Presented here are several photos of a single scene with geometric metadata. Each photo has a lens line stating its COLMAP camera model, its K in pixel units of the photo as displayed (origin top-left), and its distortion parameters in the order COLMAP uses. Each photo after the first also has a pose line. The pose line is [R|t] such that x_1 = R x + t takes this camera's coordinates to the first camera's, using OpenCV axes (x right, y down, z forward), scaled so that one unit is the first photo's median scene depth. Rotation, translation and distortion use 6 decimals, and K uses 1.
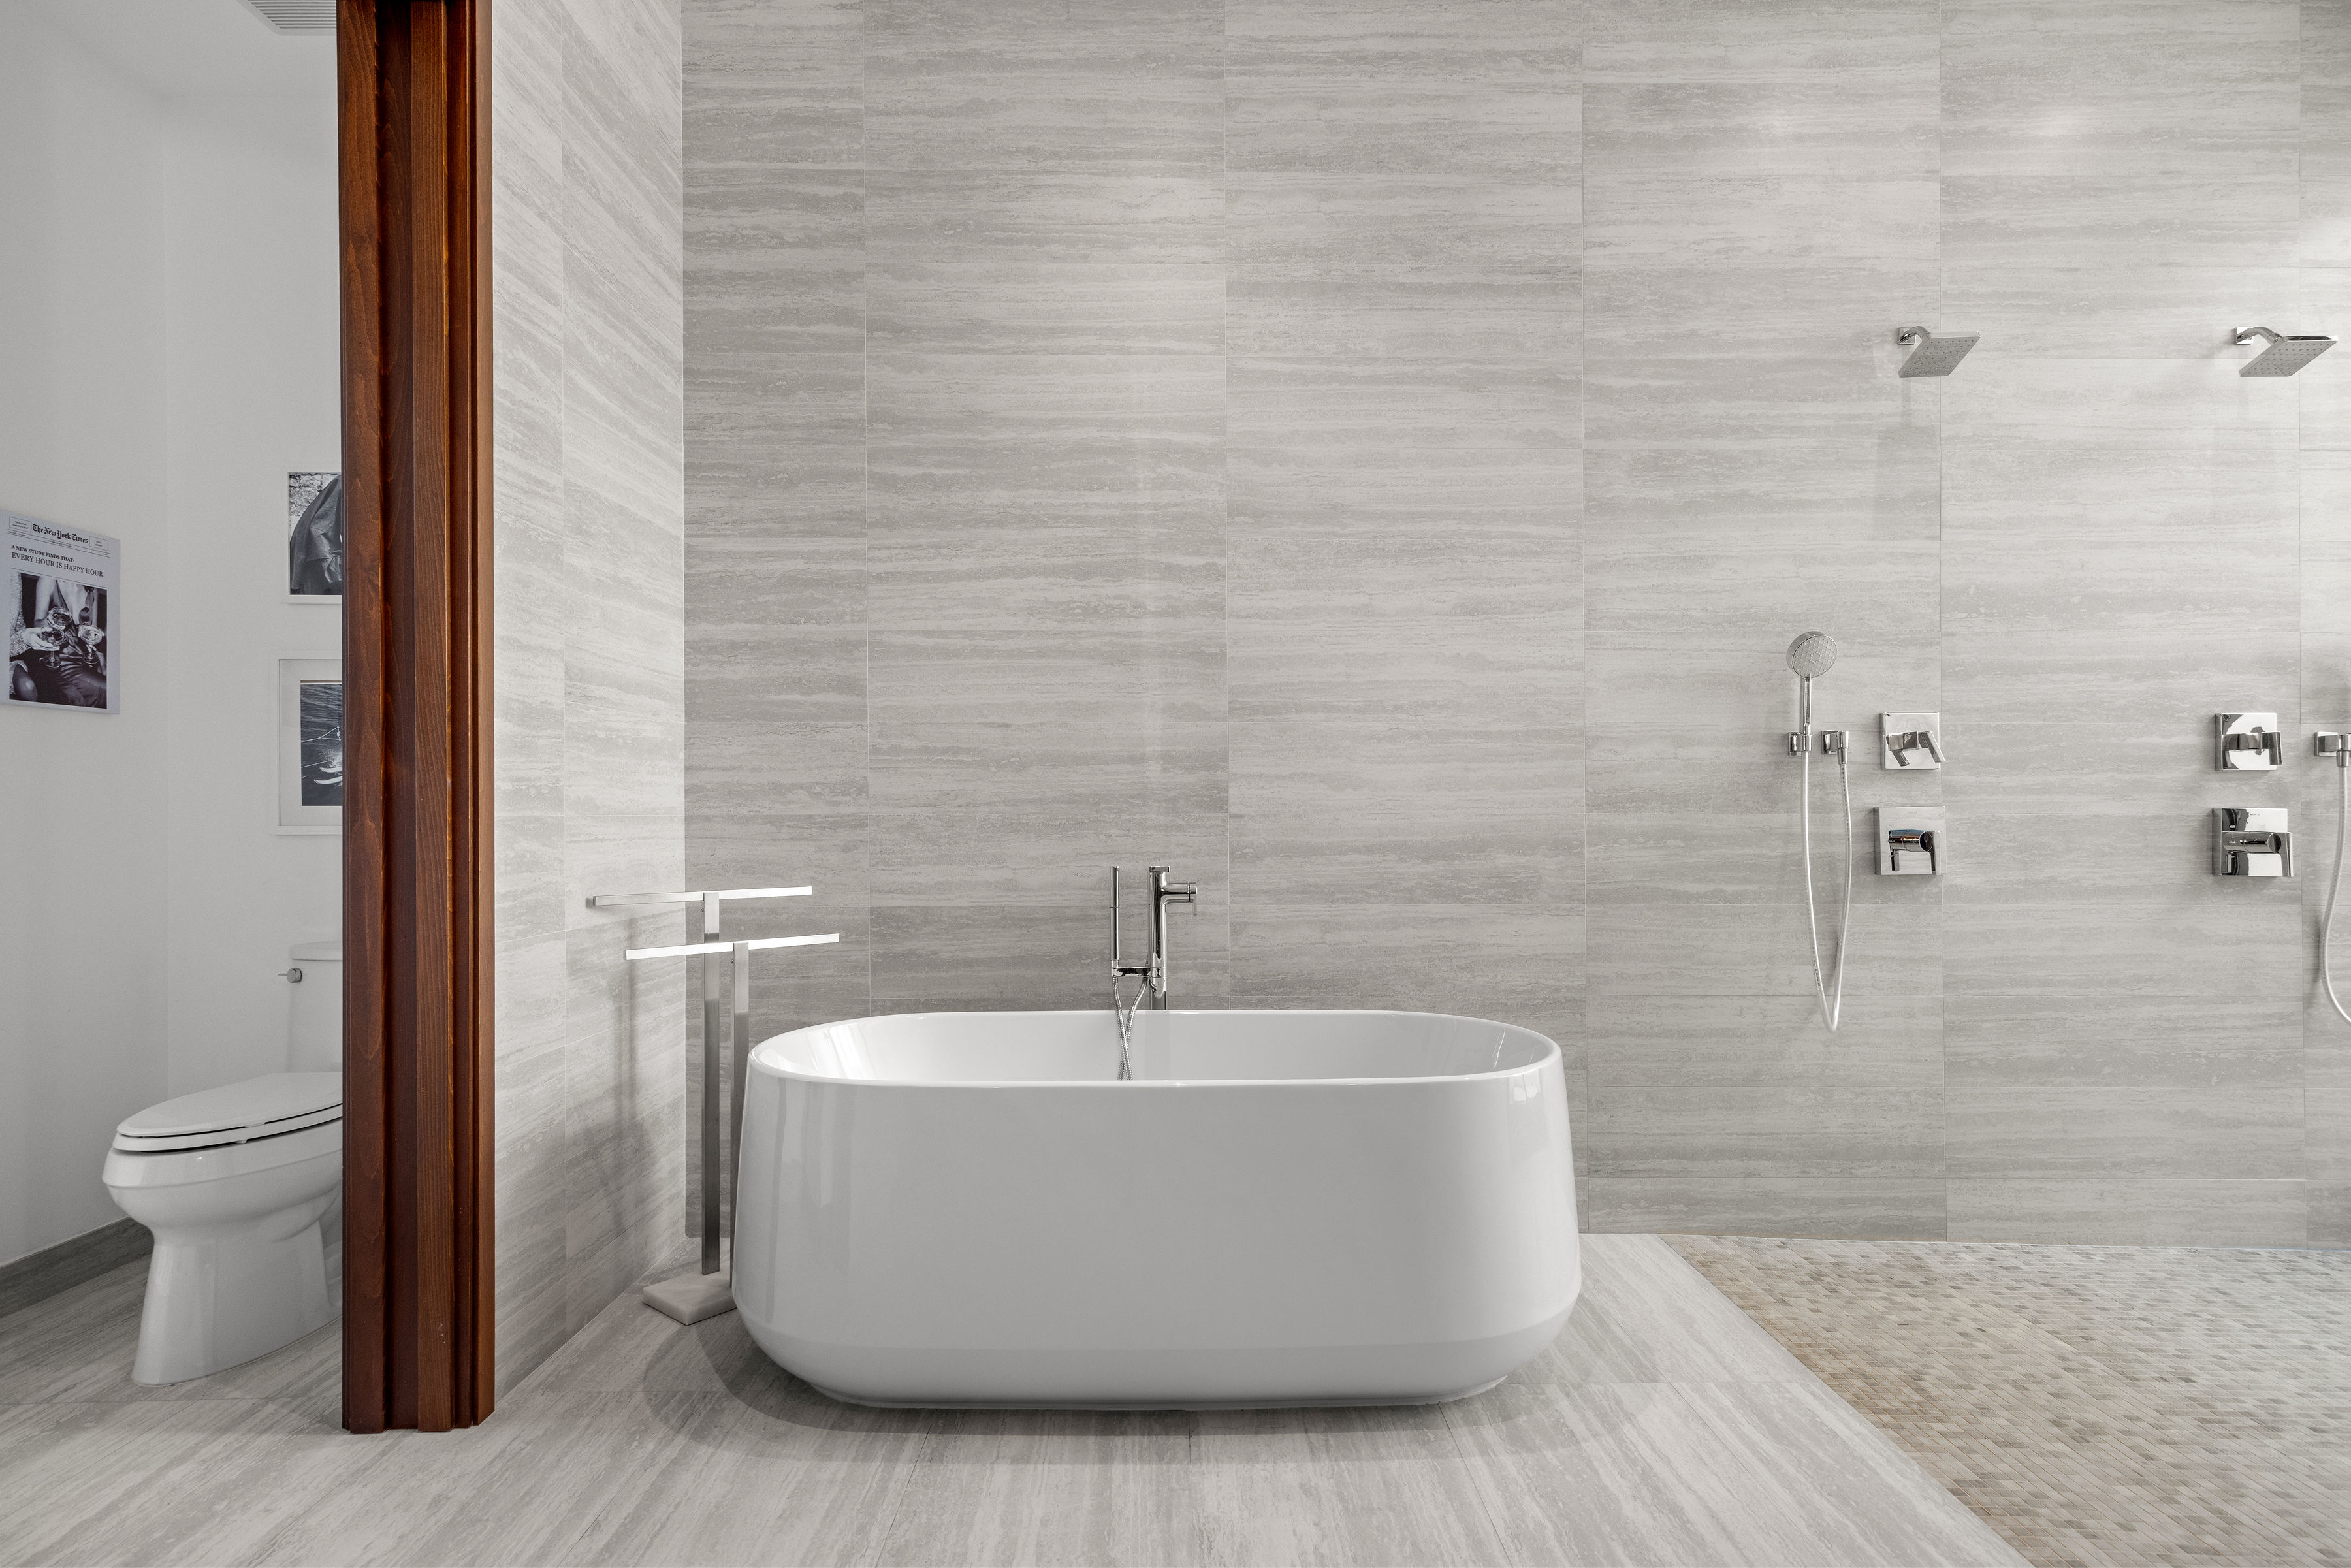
lens RADIAL K [[1296.8, 0, 1175.5], [0, 1296.8, 784.0], [0, 0, 1]] dist [0.003054, 0.001401]
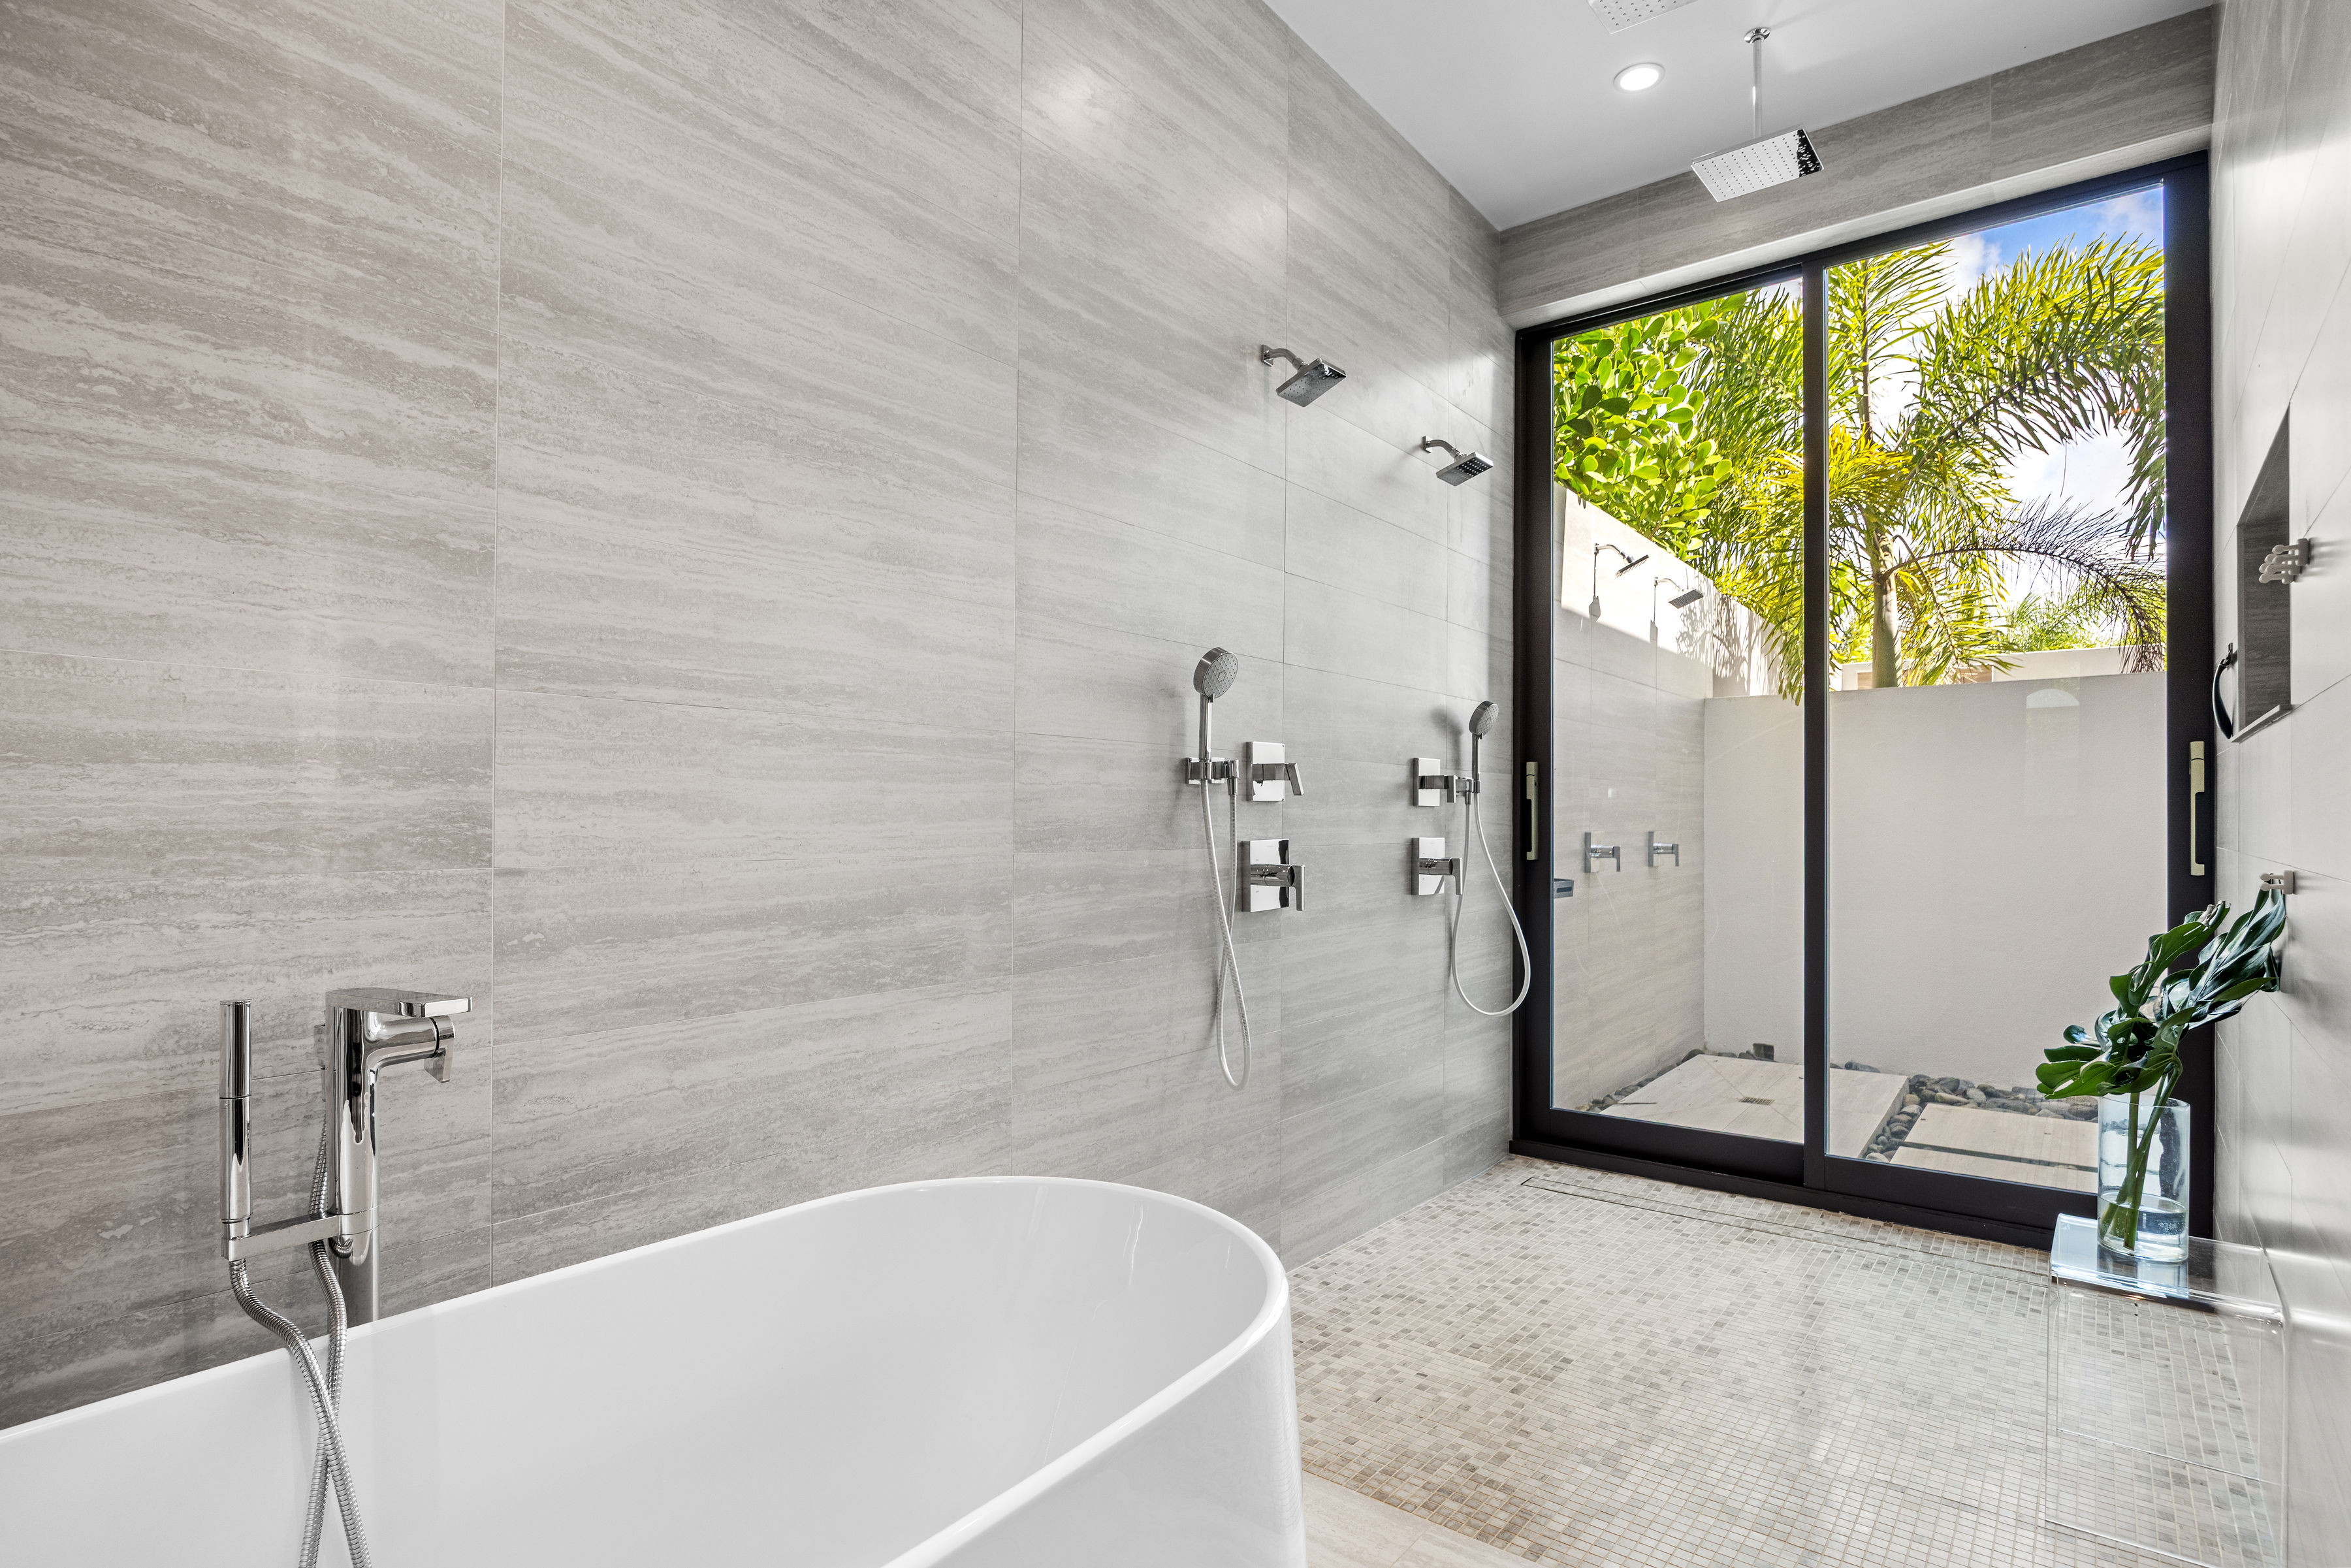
lens RADIAL K [[1162.5, 0, 1182.6], [0, 1162.5, 803.4], [0, 0, 1]] dist [-0.013076, -0.000250]
pose [[0.604923, 0.012533, 0.796186, -0.159717], [-0.014698, 0.999882, -0.004572, -0.004710], [-0.796149, -0.008937, 0.605035, 0.511383]]
